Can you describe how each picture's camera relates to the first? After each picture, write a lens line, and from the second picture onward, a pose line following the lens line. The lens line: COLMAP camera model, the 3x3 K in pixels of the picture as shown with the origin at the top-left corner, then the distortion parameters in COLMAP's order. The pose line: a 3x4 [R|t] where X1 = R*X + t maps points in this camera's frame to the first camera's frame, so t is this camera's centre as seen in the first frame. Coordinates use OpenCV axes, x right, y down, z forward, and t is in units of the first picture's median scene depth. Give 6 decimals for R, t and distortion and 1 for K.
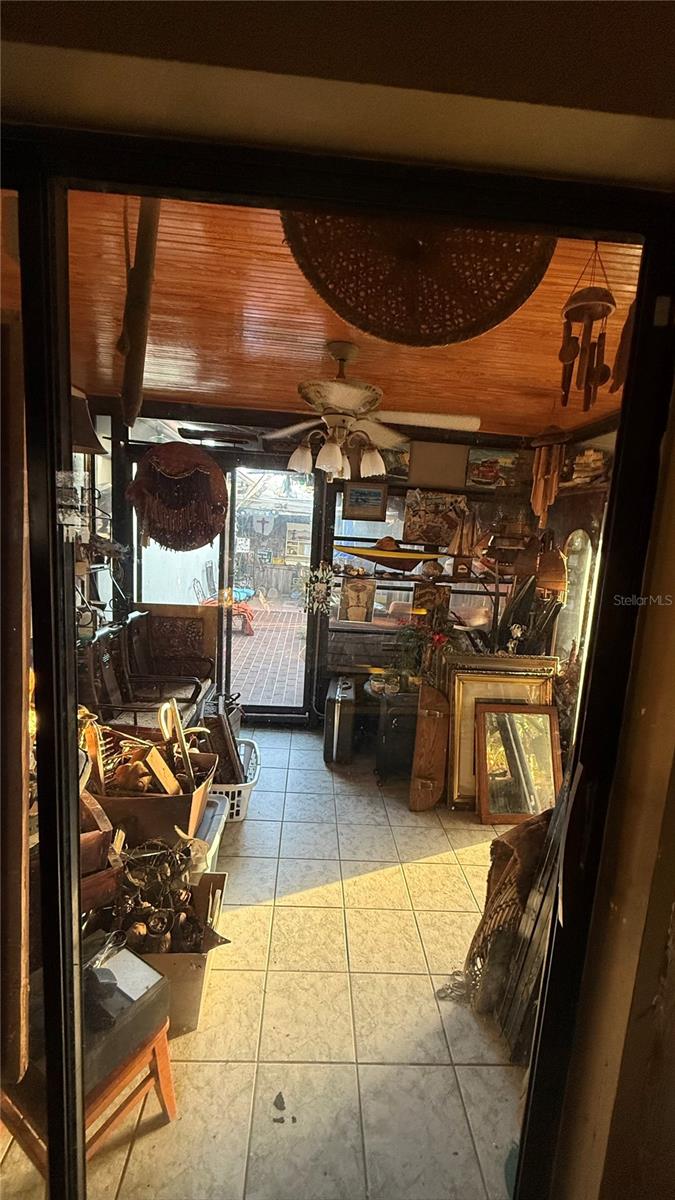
lens RADIAL K [[476.8, 0, 337.2], [0, 476.8, 598.4], [0, 0, 1]] dist [0.000099, -0.000007]
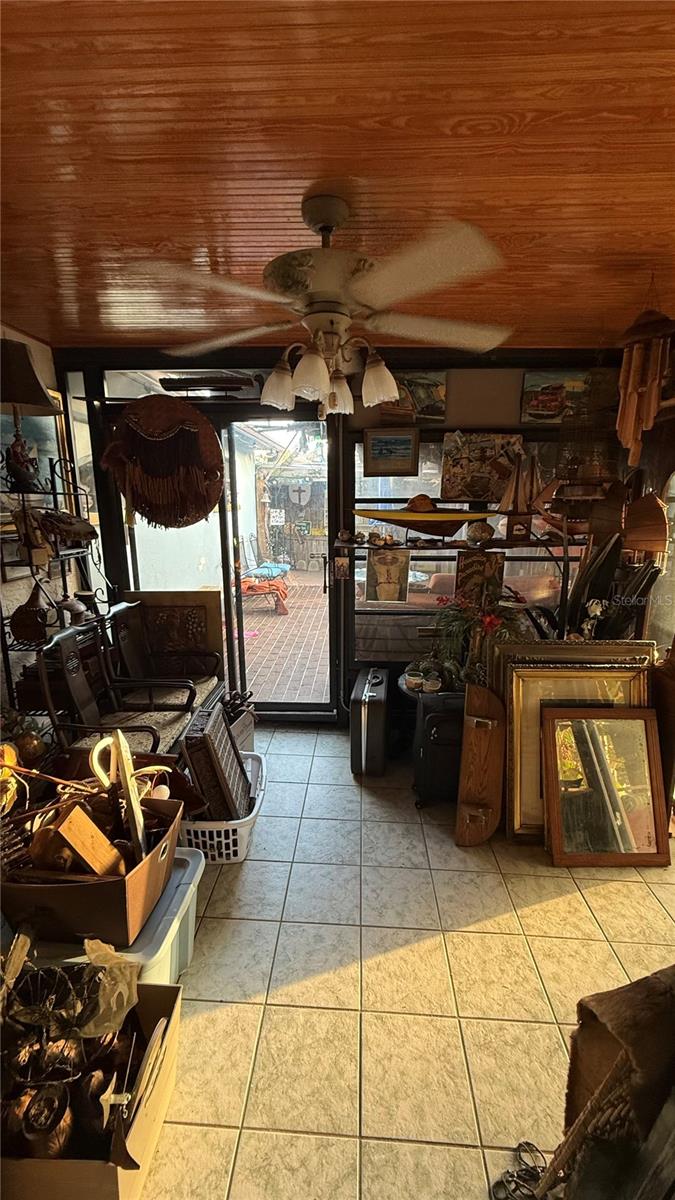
lens RADIAL K [[476.8, 0, 337.2], [0, 476.8, 598.4], [0, 0, 1]] dist [0.000099, -0.000007]
pose [[0.992691, -0.042042, -0.113122, 0.054177], [0.049365, 0.996809, 0.062732, -0.014267], [0.110124, -0.067858, 0.991599, 0.198183]]
